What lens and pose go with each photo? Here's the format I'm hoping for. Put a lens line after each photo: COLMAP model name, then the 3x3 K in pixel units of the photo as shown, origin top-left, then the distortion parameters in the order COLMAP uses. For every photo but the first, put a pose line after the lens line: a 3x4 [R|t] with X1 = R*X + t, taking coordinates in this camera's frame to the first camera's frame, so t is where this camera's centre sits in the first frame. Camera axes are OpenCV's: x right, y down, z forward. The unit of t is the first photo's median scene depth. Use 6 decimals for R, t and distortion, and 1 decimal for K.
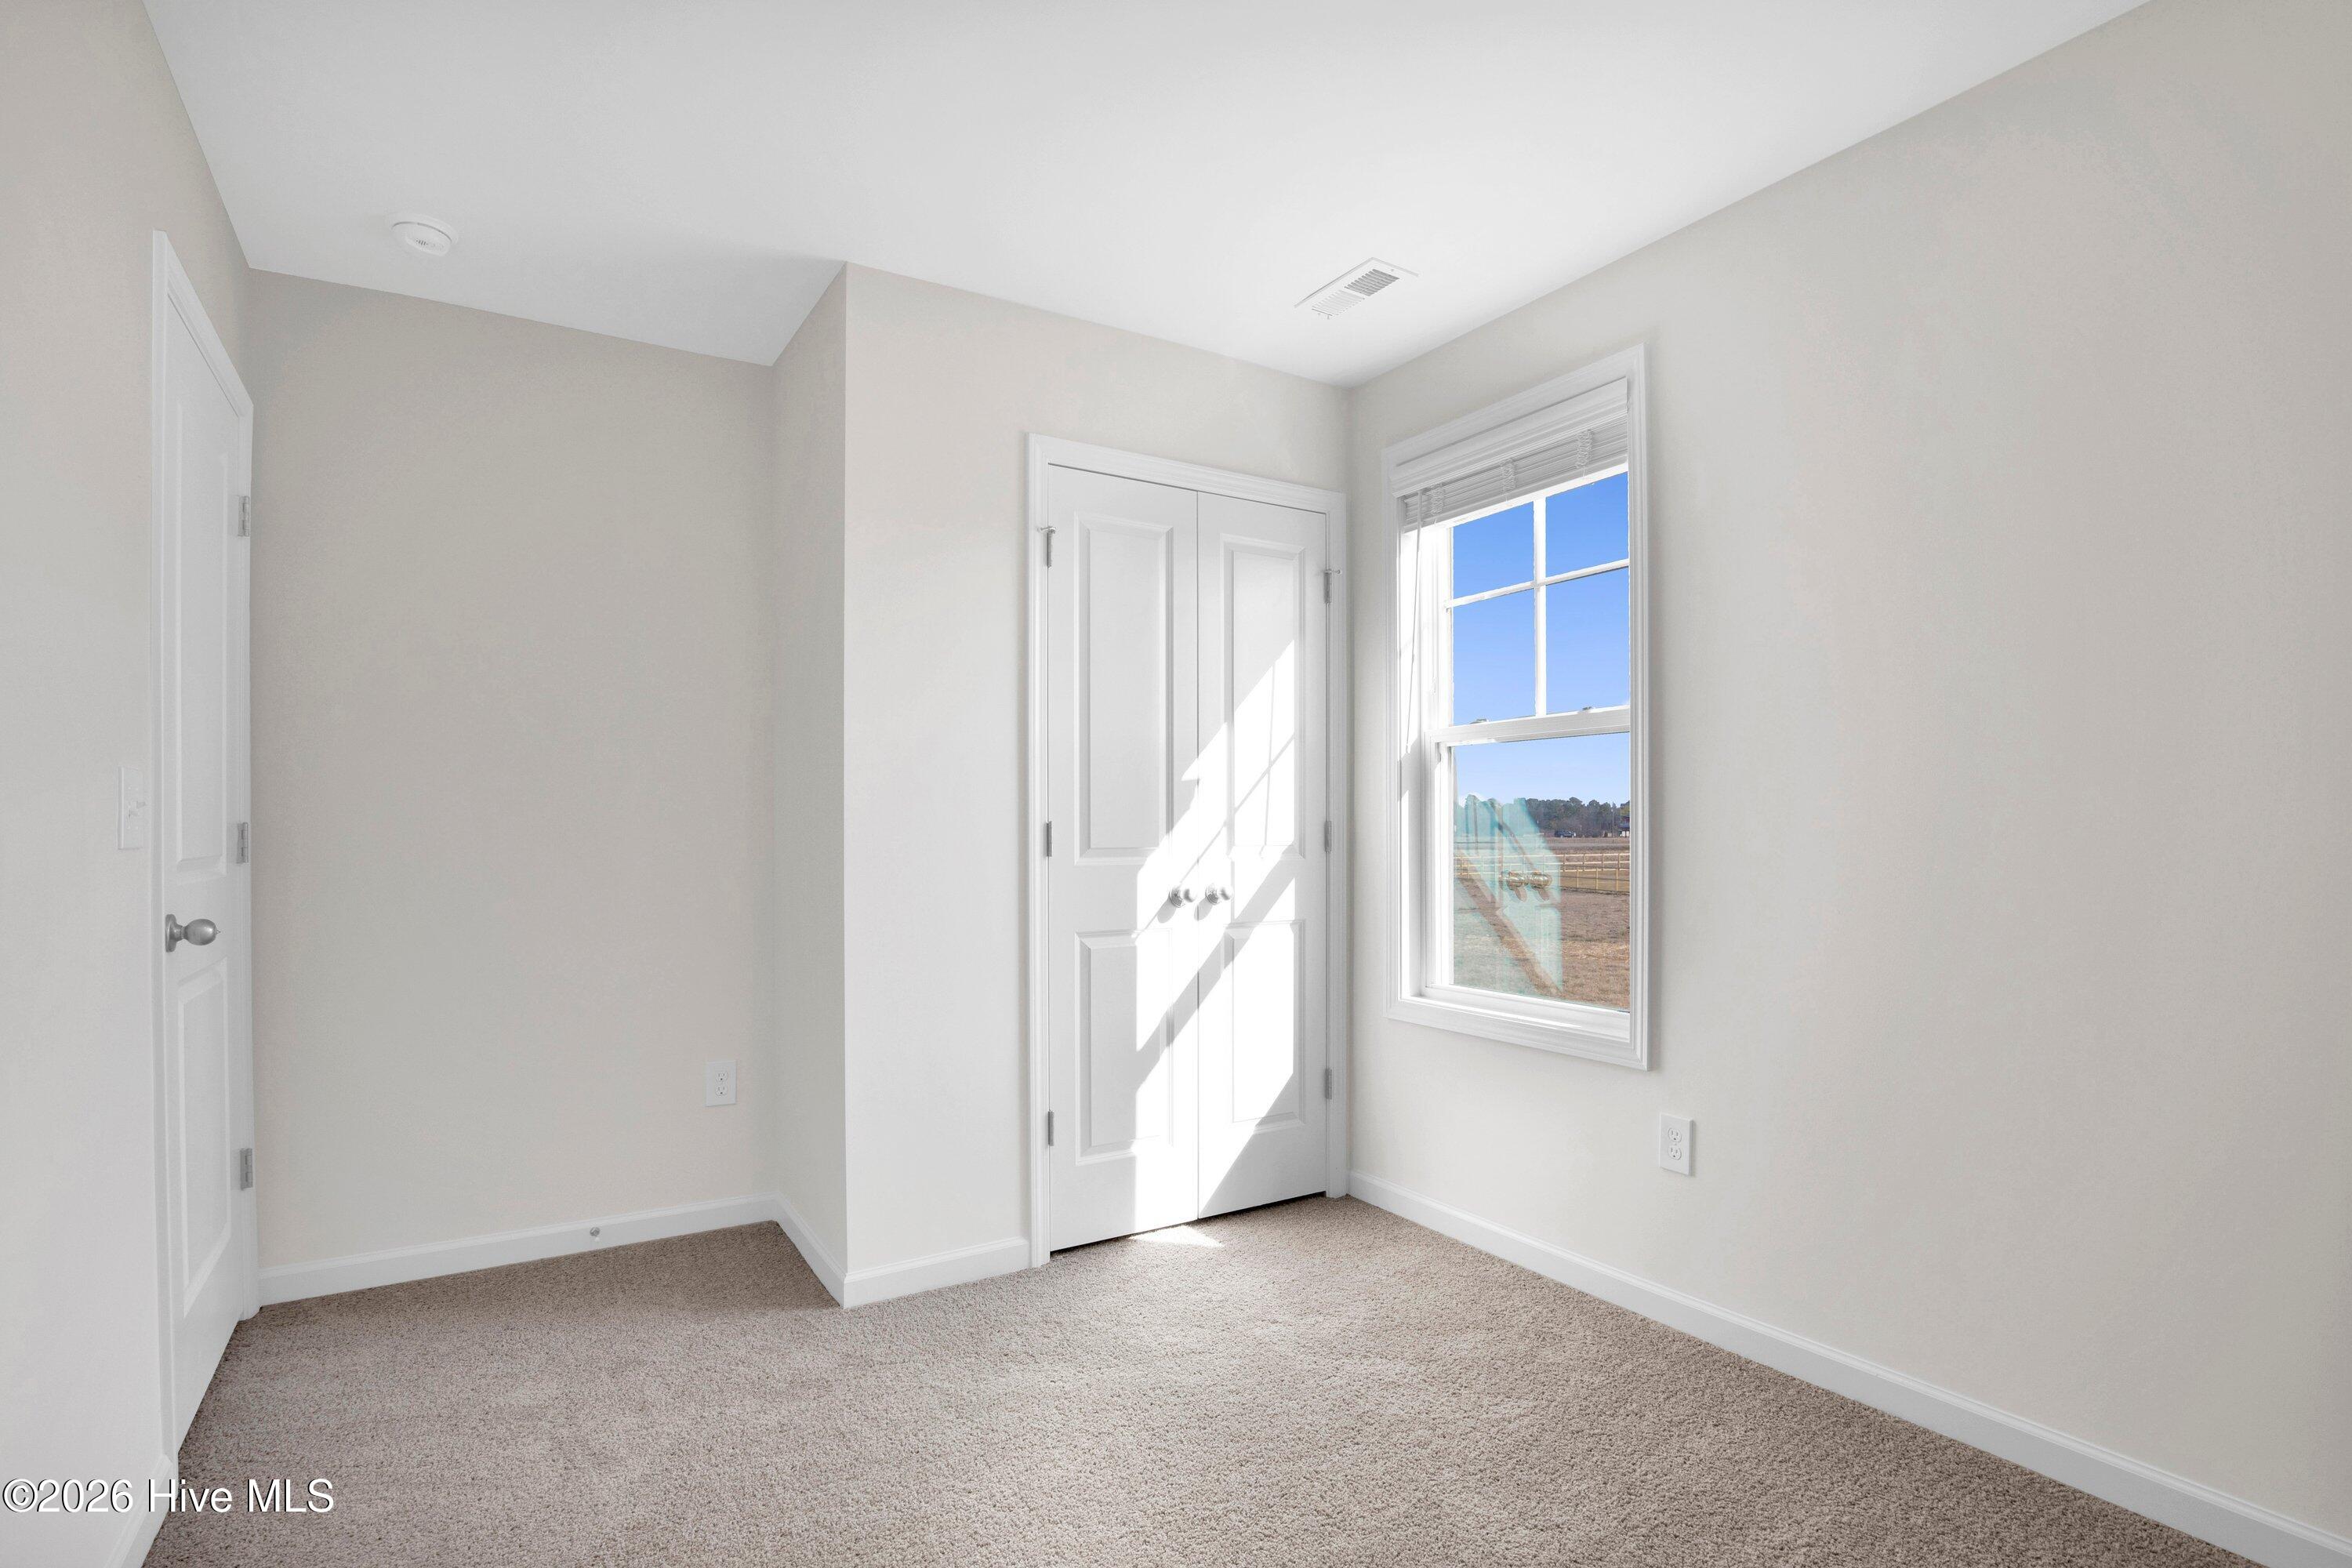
lens RADIAL K [[1119.7, 0, 1184.6], [0, 1119.7, 806.5], [0, 0, 1]] dist [-0.033401, 0.005212]
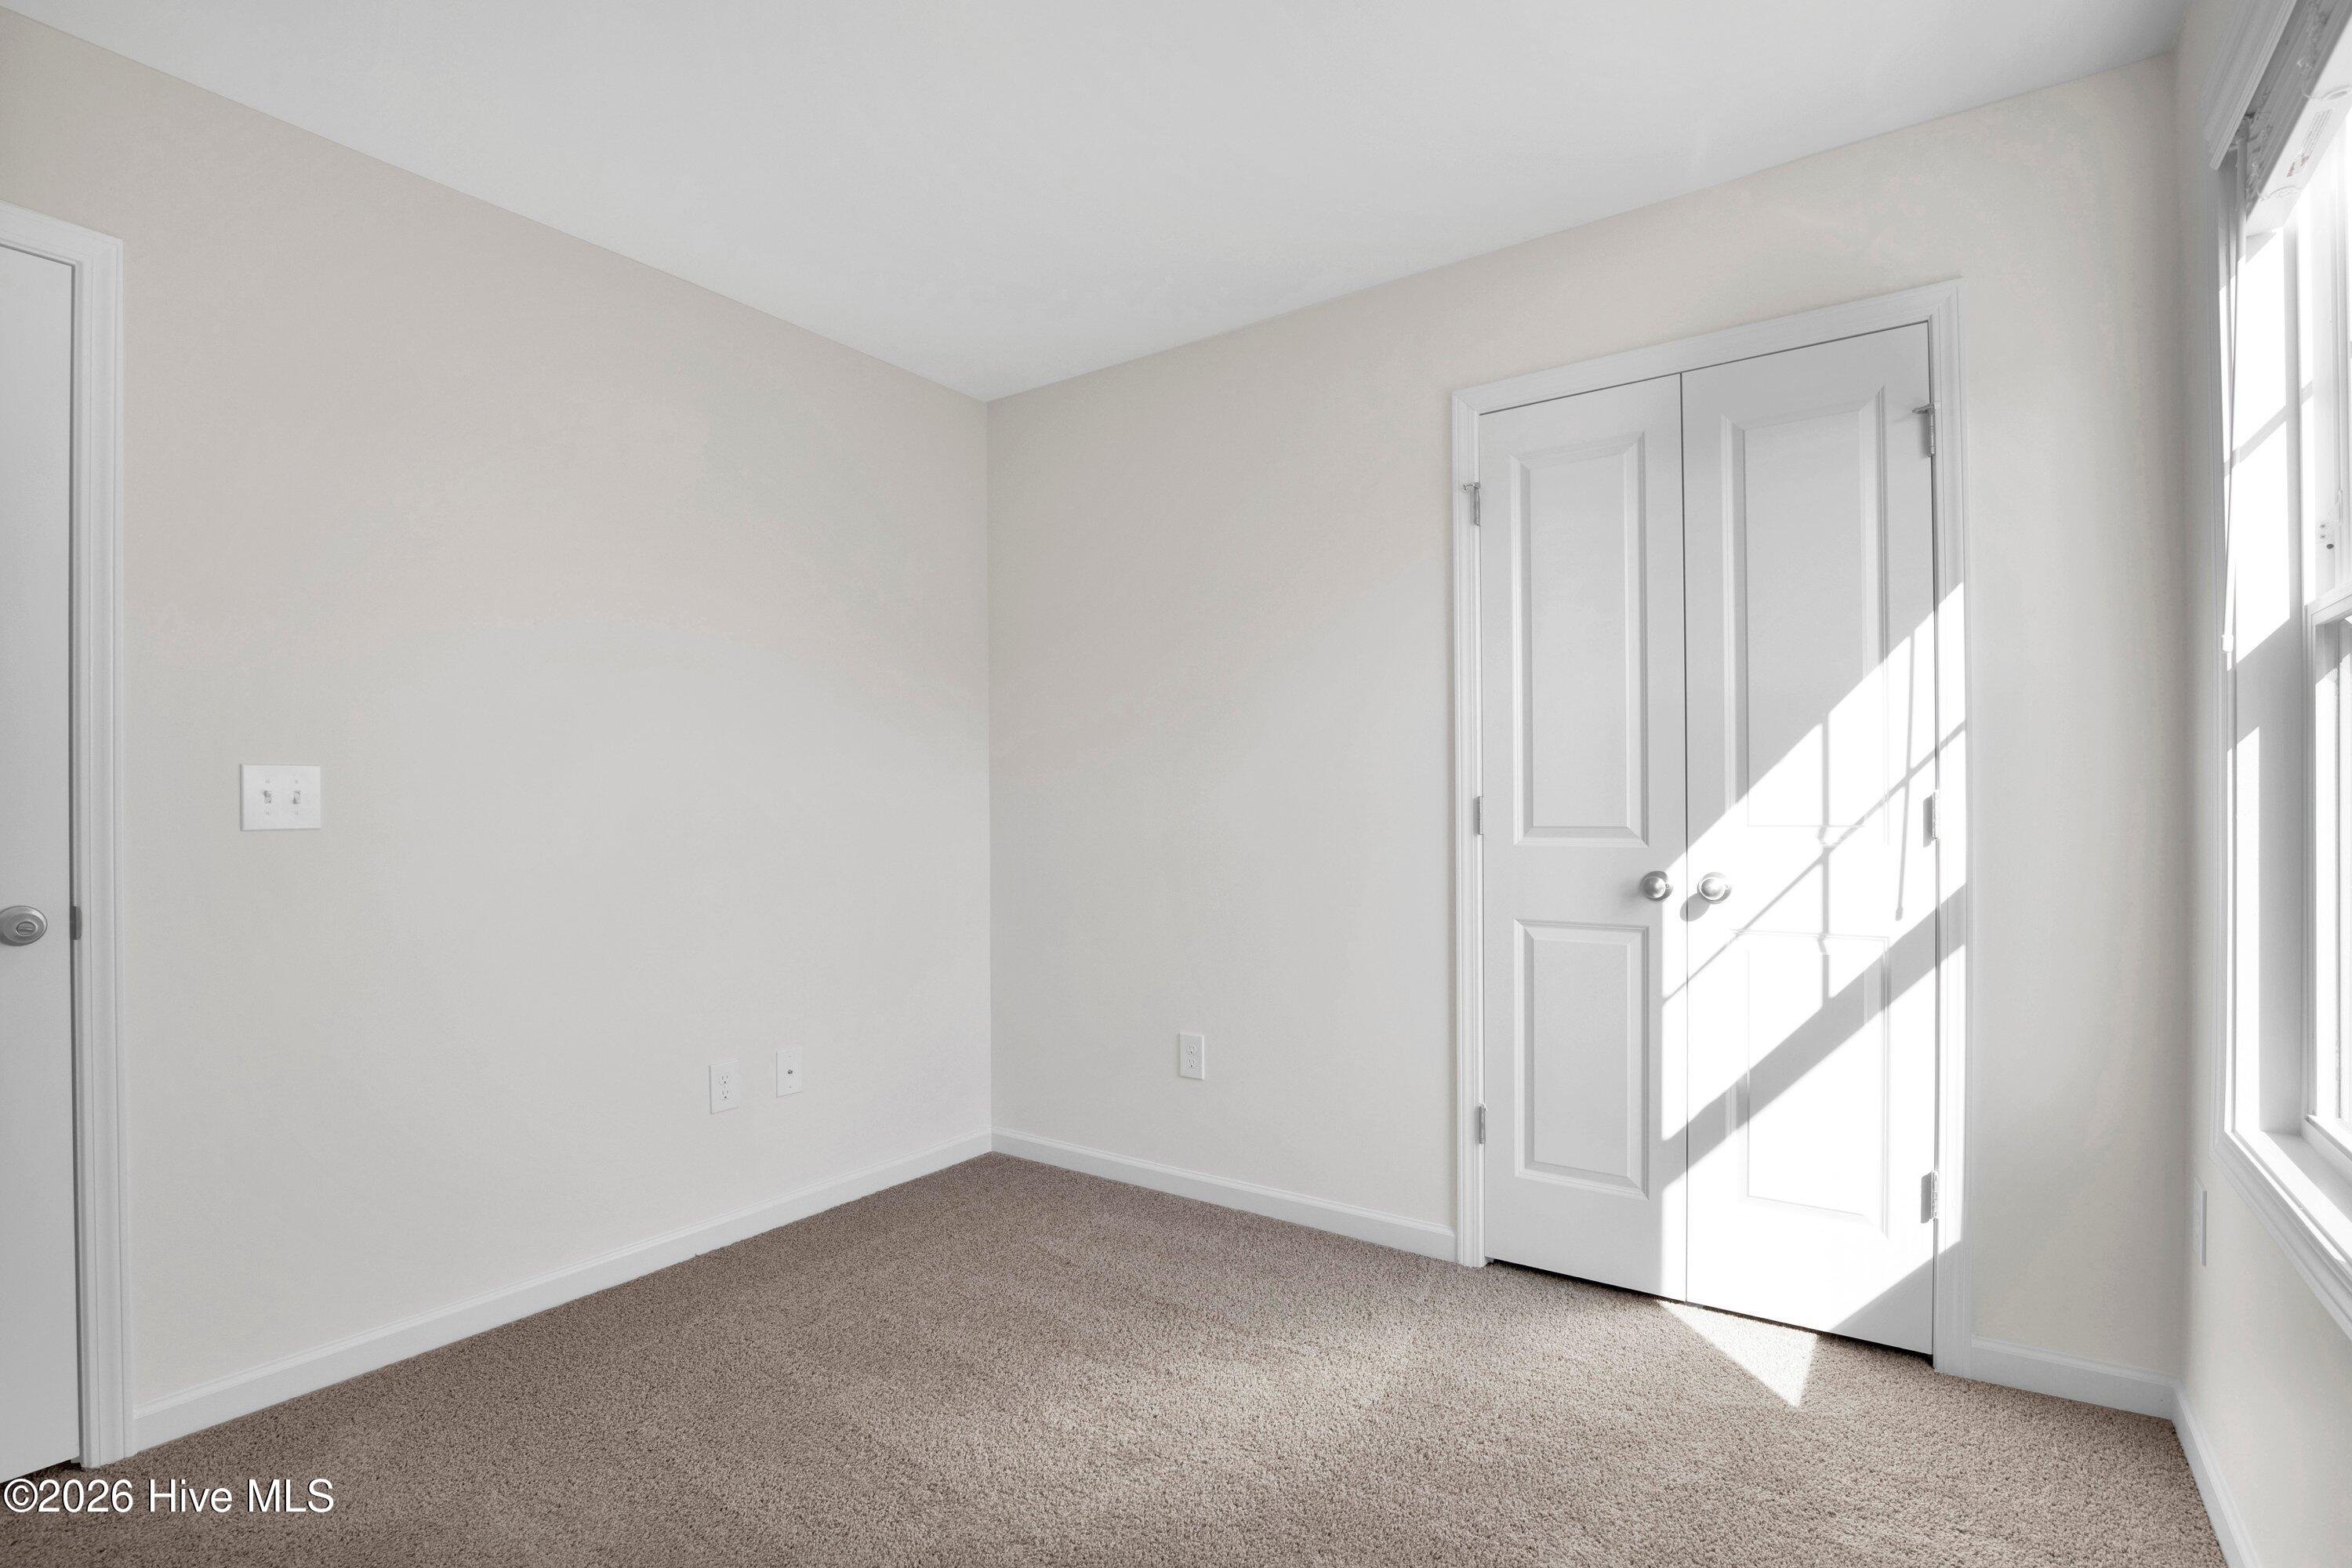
lens RADIAL K [[1119.7, 0, 1184.6], [0, 1119.7, 806.5], [0, 0, 1]] dist [-0.033401, 0.005212]
pose [[0.391623, -0.003163, -0.920120, 0.626154], [0.022442, 0.999729, 0.006115, 0.009458], [0.919852, -0.023044, 0.391588, 0.400332]]
